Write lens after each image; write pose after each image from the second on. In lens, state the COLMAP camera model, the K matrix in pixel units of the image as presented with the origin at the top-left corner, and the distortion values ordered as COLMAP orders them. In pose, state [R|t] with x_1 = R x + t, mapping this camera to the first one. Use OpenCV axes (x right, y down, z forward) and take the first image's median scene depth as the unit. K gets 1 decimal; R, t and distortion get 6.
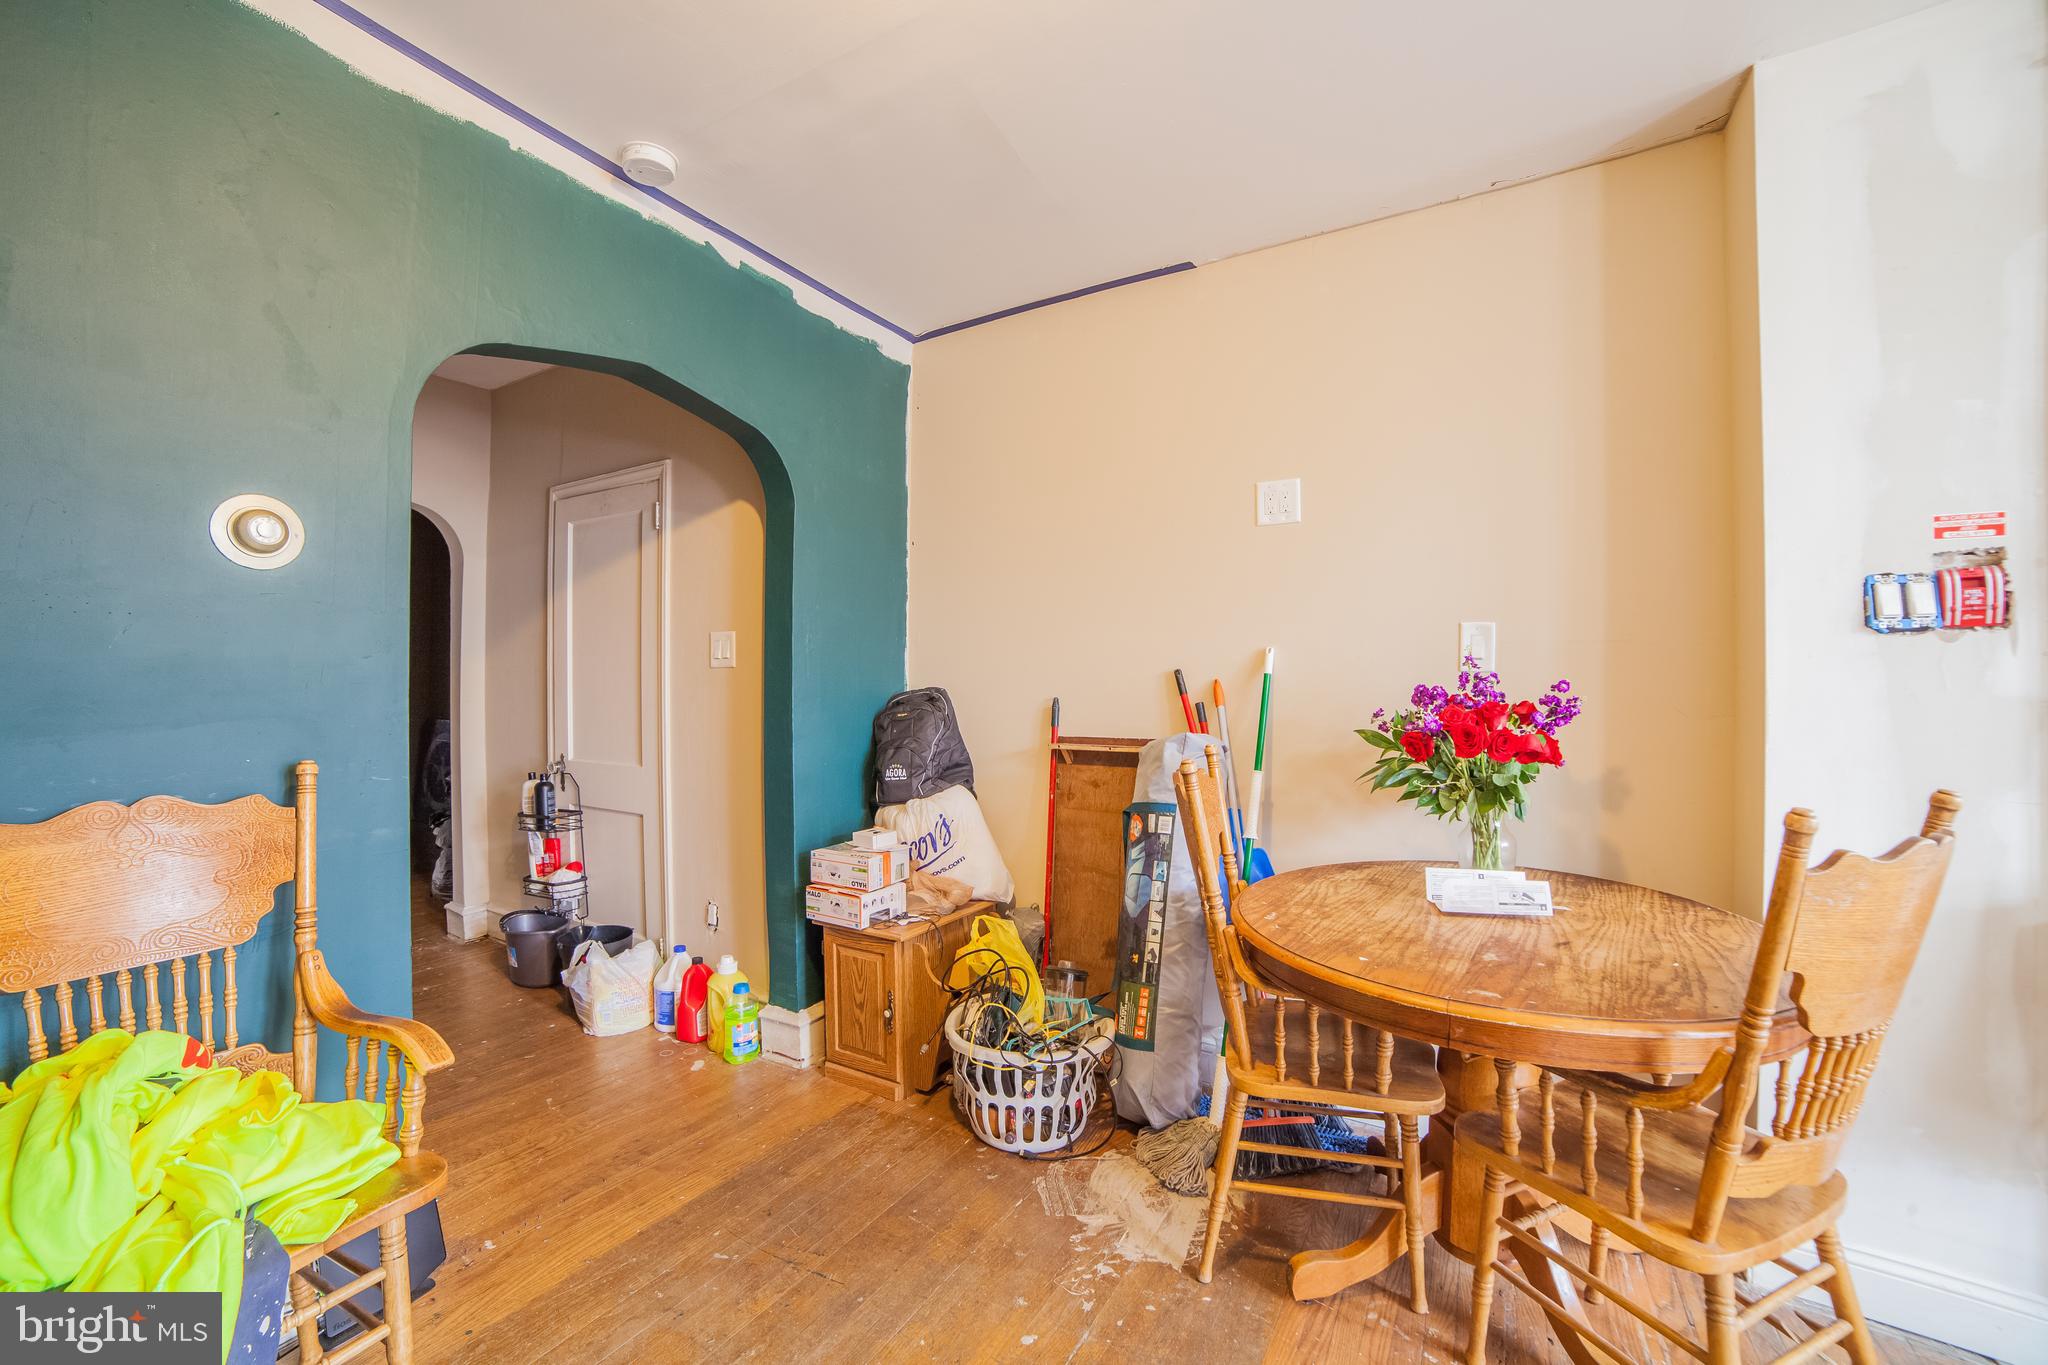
lens RADIAL K [[838.1, 0, 1019.5], [0, 838.1, 667.7], [0, 0, 1]] dist [-0.107079, 0.038121]
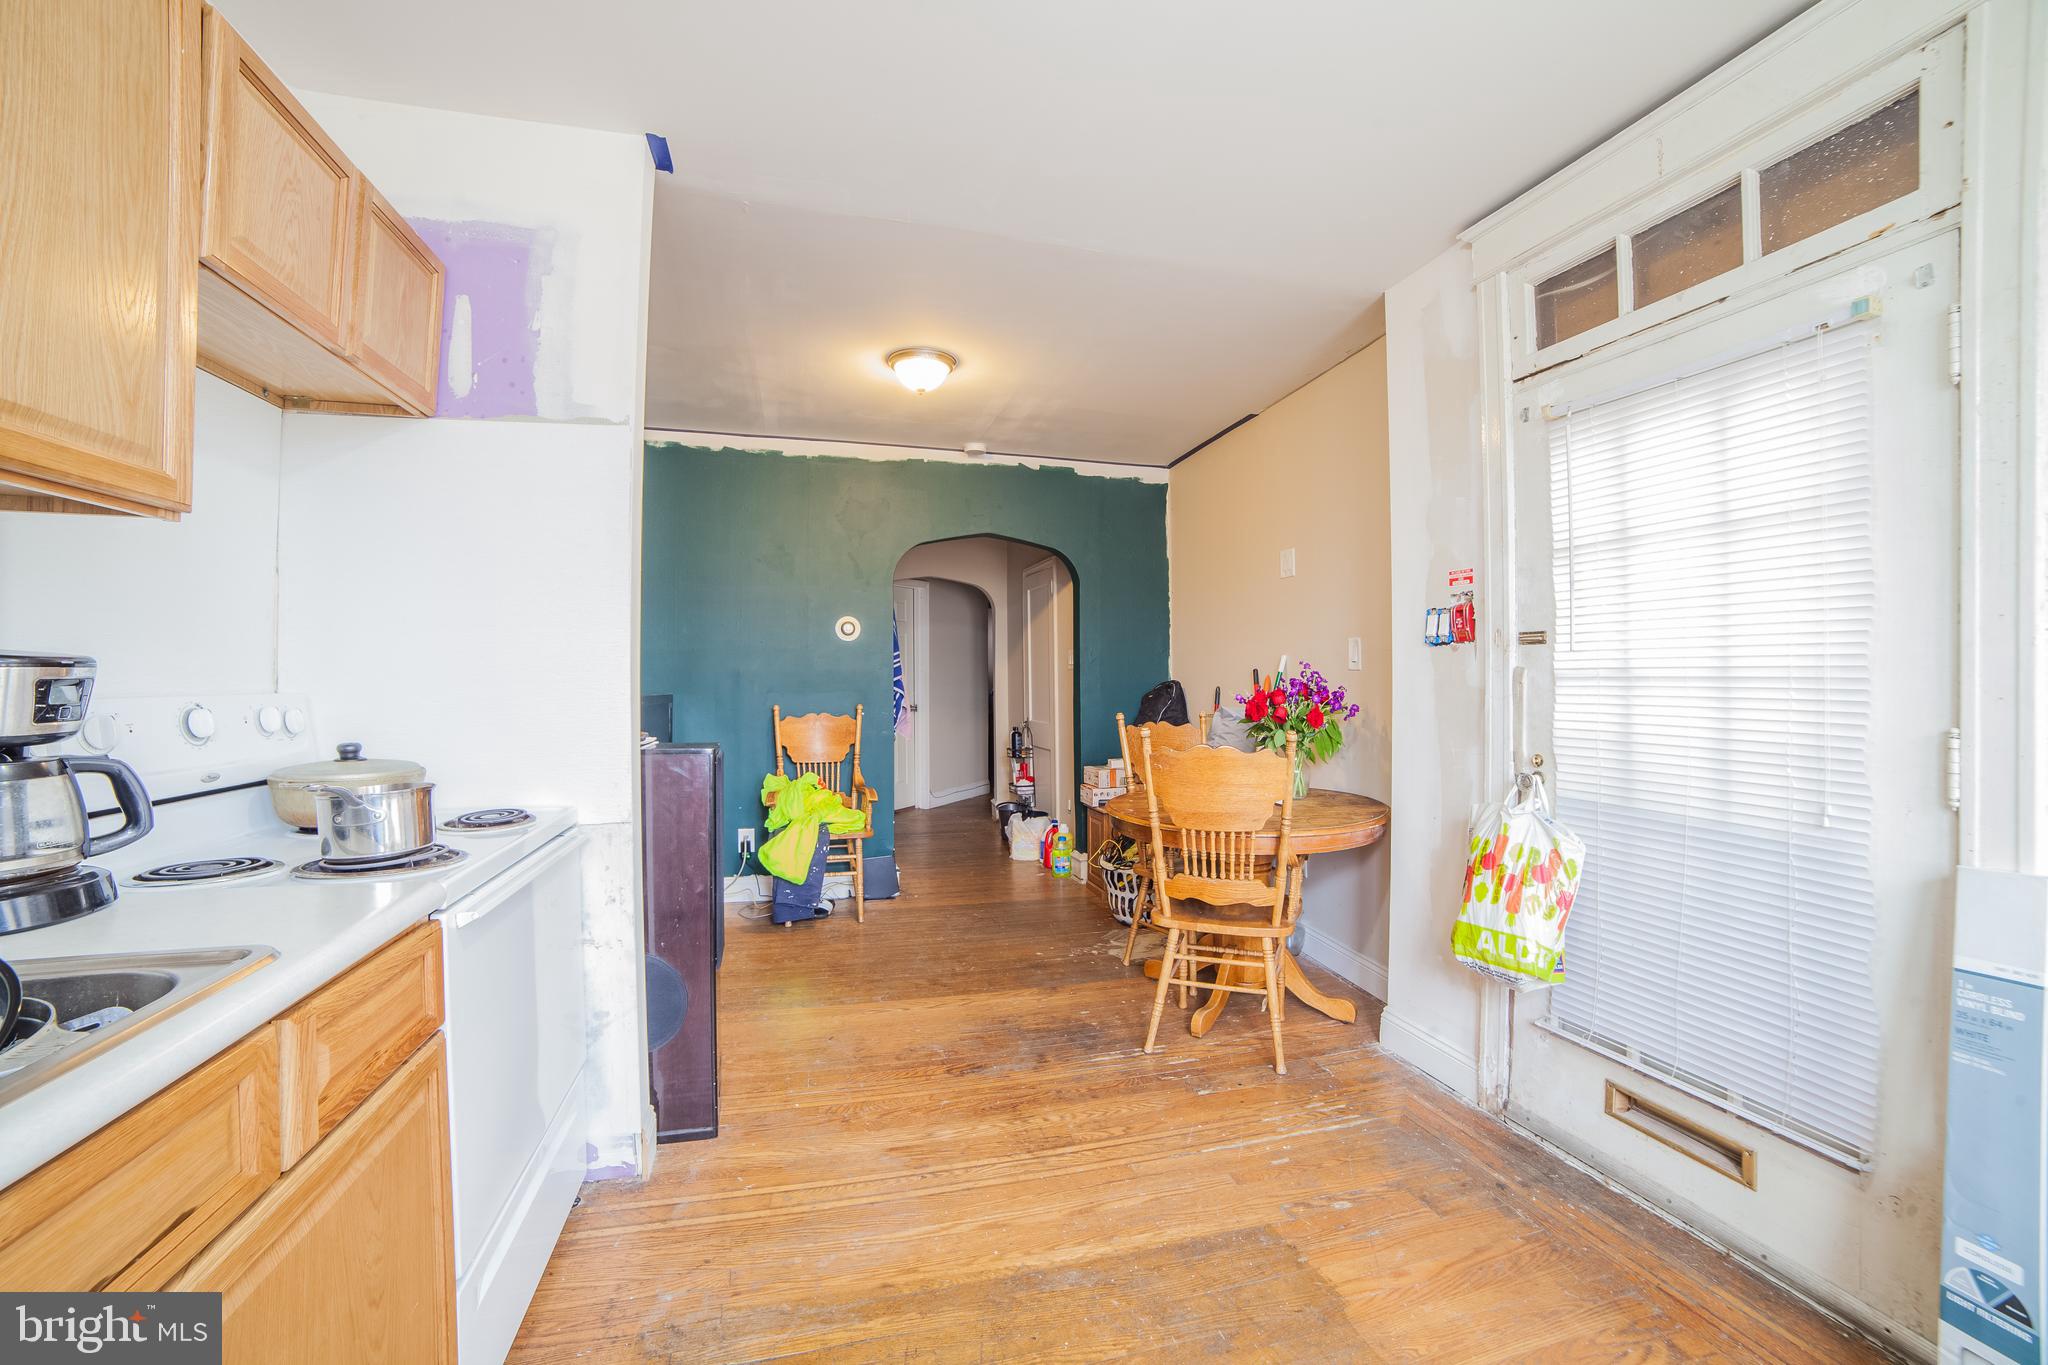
lens RADIAL K [[811.1, 0, 994.2], [0, 811.1, 671.1], [0, 0, 1]] dist [-0.094634, 0.032815]
pose [[0.695358, -0.007234, -0.718627, 1.027542], [0.013754, 0.999900, 0.003243, -0.006917], [0.718532, -0.012139, 0.695388, -0.476676]]
